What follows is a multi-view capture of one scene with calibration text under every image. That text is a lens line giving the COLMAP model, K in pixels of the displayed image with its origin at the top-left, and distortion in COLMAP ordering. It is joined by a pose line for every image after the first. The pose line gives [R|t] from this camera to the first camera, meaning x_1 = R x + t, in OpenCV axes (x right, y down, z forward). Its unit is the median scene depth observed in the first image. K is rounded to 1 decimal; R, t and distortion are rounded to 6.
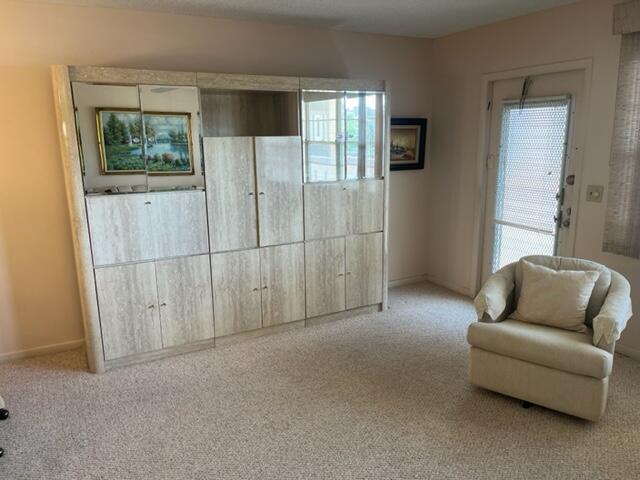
lens RADIAL K [[493.0, 0, 320.0], [0, 493.0, 240.0], [0, 0, 1]] dist [0.073524, -0.108304]
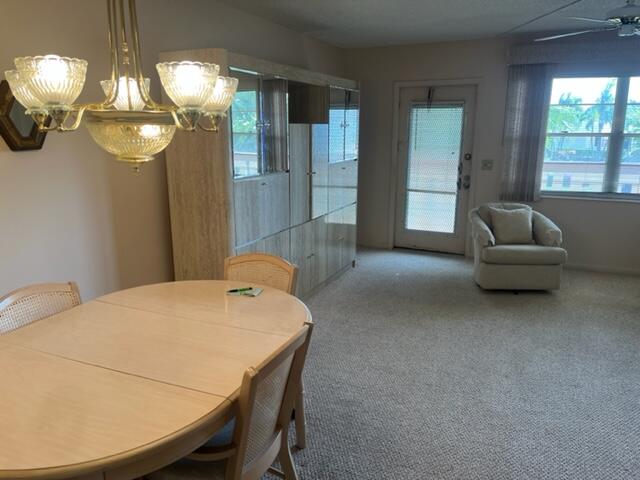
lens RADIAL K [[487.5, 0, 320.0], [0, 487.5, 240.0], [0, 0, 1]] dist [-0.001313, -0.000105]
pose [[0.801841, -0.121044, 0.585150, -0.804298], [0.113527, 0.992291, 0.049698, 0.006772], [-0.586654, 0.026581, 0.809401, 0.068773]]
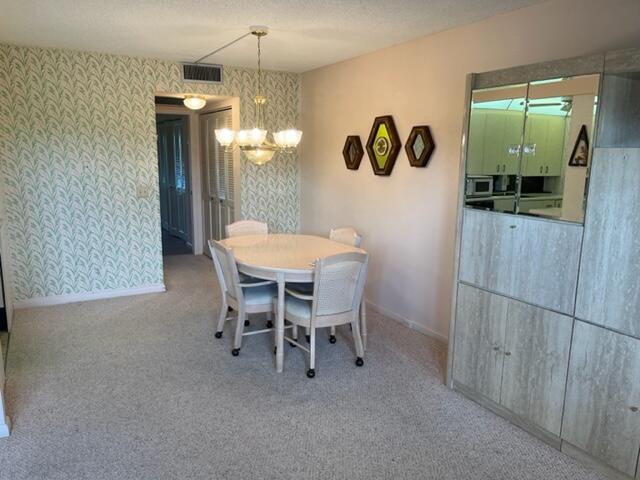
lens RADIAL K [[493.0, 0, 320.0], [0, 493.0, 240.0], [0, 0, 1]] dist [0.073524, -0.108304]
pose [[0.006482, 0.187753, -0.982195, 0.424561], [-0.216371, 0.959210, 0.181932, -0.122872], [0.976290, 0.211339, 0.046842, 0.598354]]
